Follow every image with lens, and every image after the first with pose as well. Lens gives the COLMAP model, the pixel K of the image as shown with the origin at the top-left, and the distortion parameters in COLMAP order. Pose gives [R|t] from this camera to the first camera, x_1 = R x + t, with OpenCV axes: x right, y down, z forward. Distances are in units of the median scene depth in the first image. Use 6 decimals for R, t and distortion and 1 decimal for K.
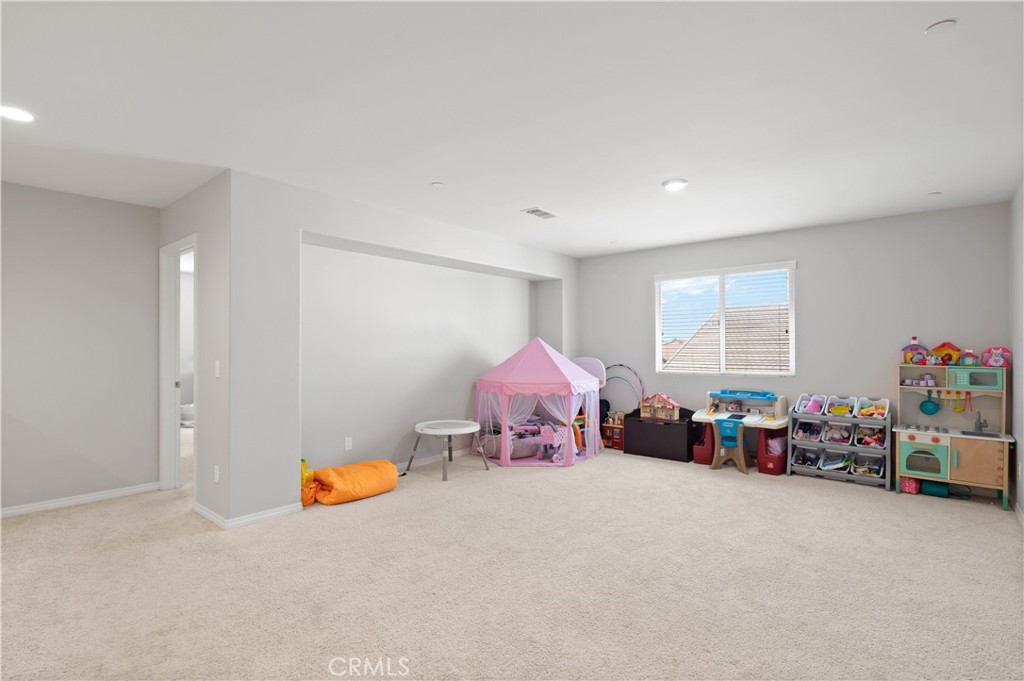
lens RADIAL K [[511.2, 0, 513.3], [0, 511.2, 347.2], [0, 0, 1]] dist [0.001025, -0.000457]
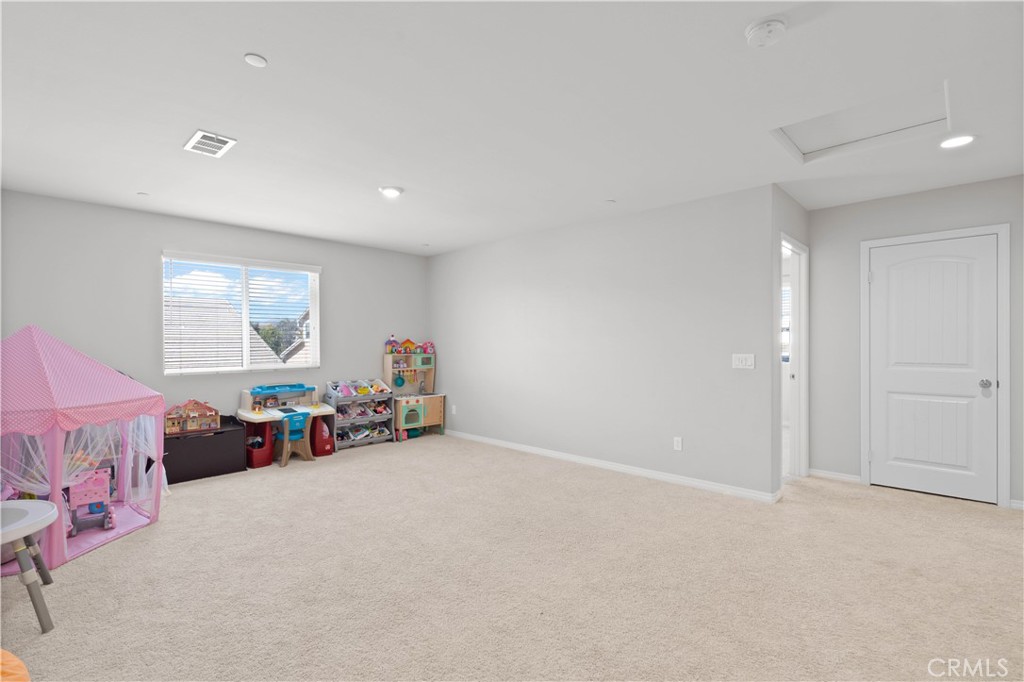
lens RADIAL K [[473.0, 0, 510.4], [0, 473.0, 341.2], [0, 0, 1]] dist [-0.004157, 0.000562]
pose [[0.060354, 0.003009, 0.998173, -0.552863], [0.006207, 0.999975, -0.003390, 0.003908], [-0.998158, 0.006400, 0.060334, 0.574283]]
